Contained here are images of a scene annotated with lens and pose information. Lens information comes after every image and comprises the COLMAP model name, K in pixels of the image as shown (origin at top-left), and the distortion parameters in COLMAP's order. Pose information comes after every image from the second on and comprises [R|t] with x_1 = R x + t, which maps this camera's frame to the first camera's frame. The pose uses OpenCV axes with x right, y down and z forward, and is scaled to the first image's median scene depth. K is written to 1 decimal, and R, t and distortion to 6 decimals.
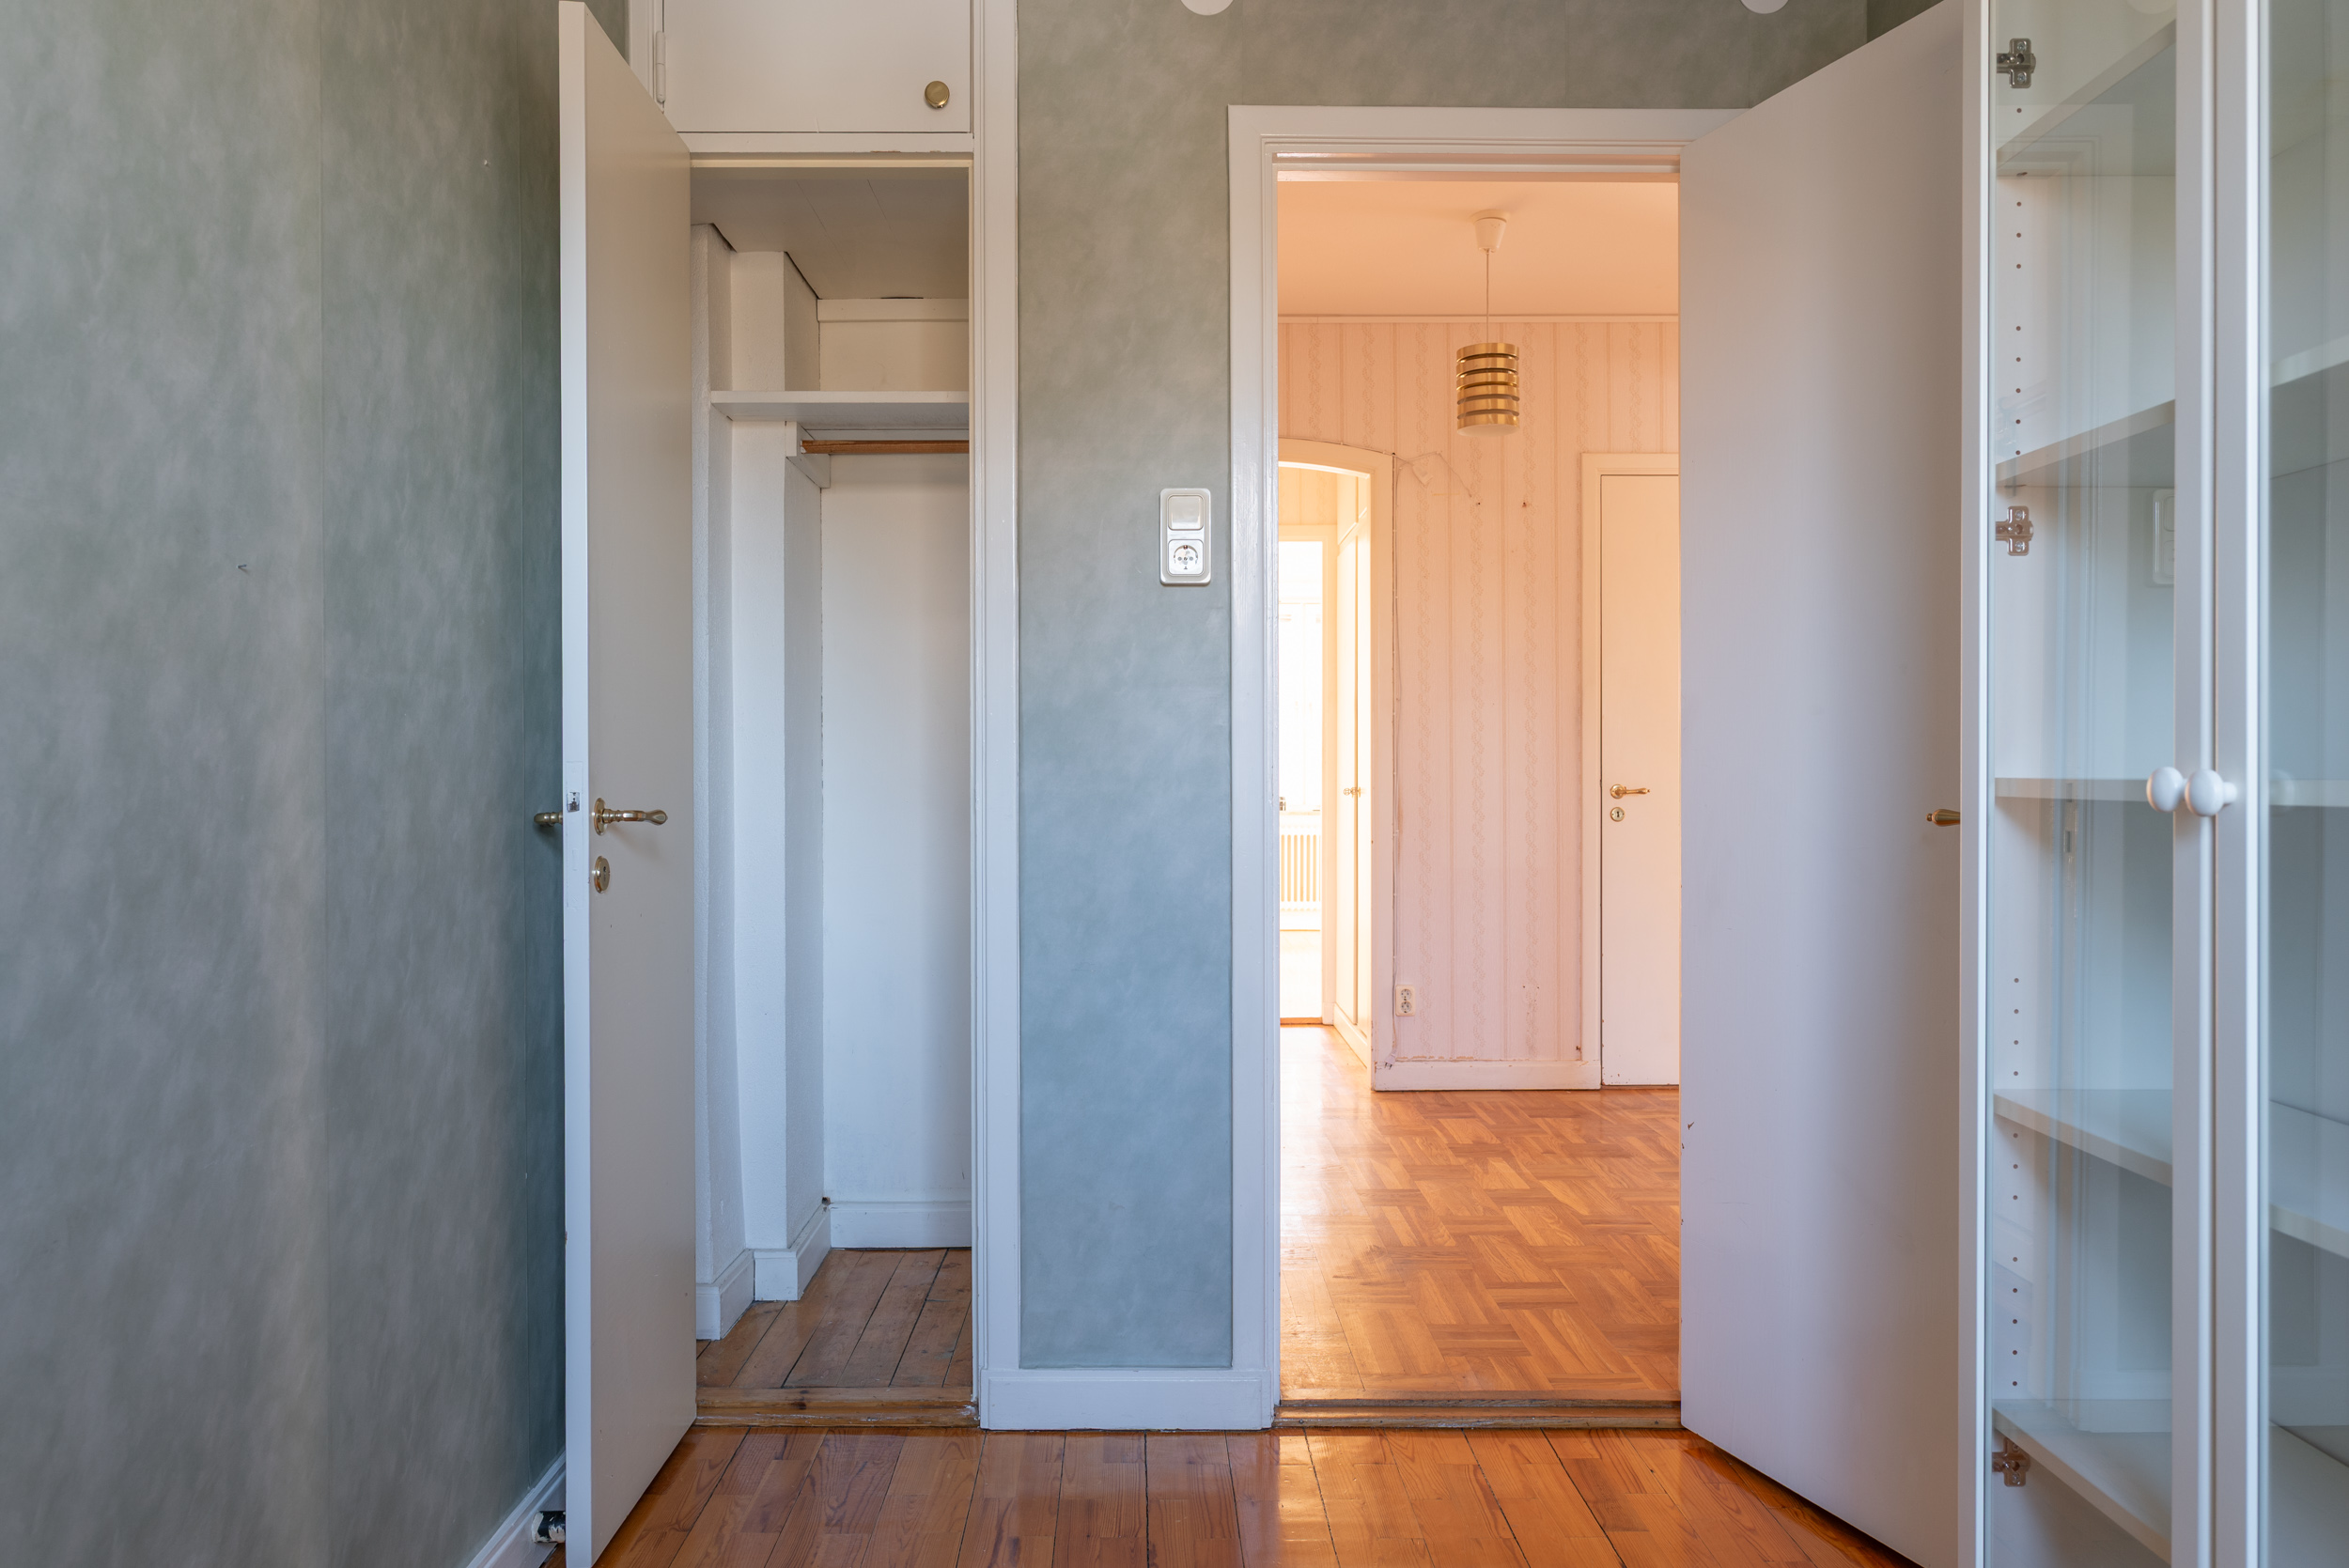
lens RADIAL K [[1591.0, 0, 1174.5], [0, 1591.0, 784.0], [0, 0, 1]] dist [-0.003845, -0.002217]
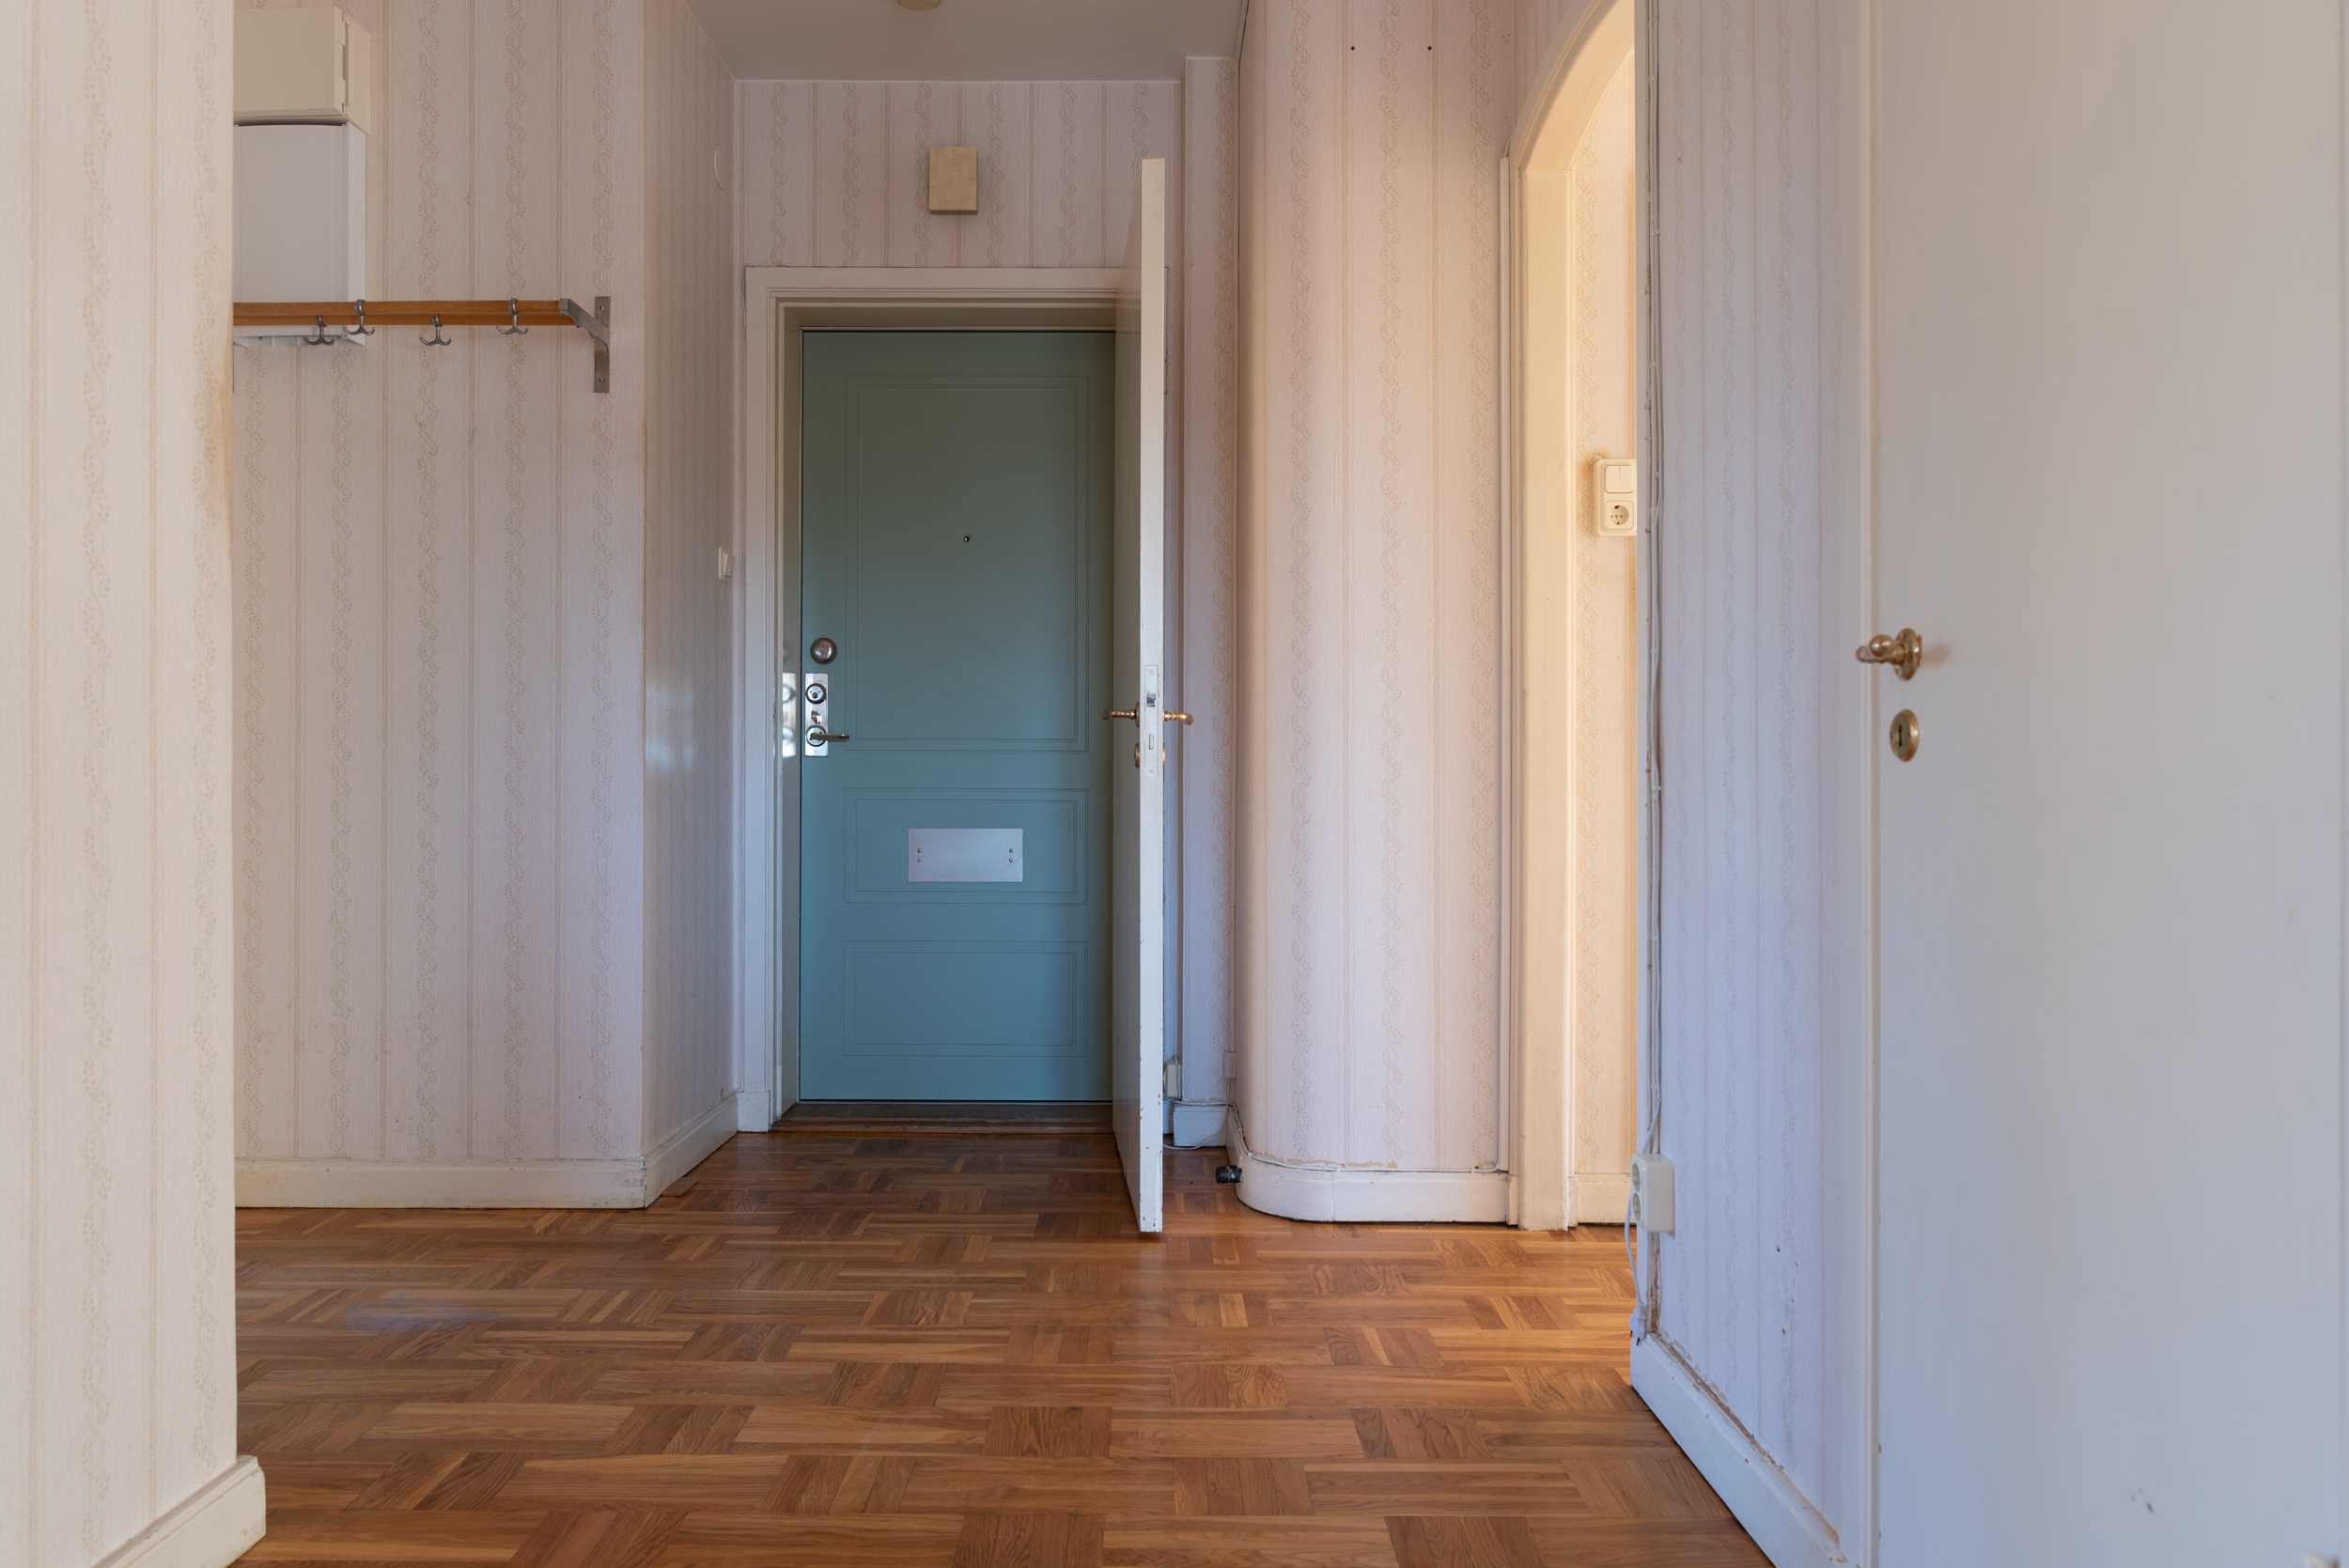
lens RADIAL K [[1591.0, 0, 1174.5], [0, 1591.0, 784.0], [0, 0, 1]] dist [-0.003845, -0.002217]
pose [[-0.024239, 0.005504, -0.999691, 0.784037], [-0.010402, 0.999929, 0.005758, 0.039613], [0.999652, 0.010538, -0.024180, 1.234442]]
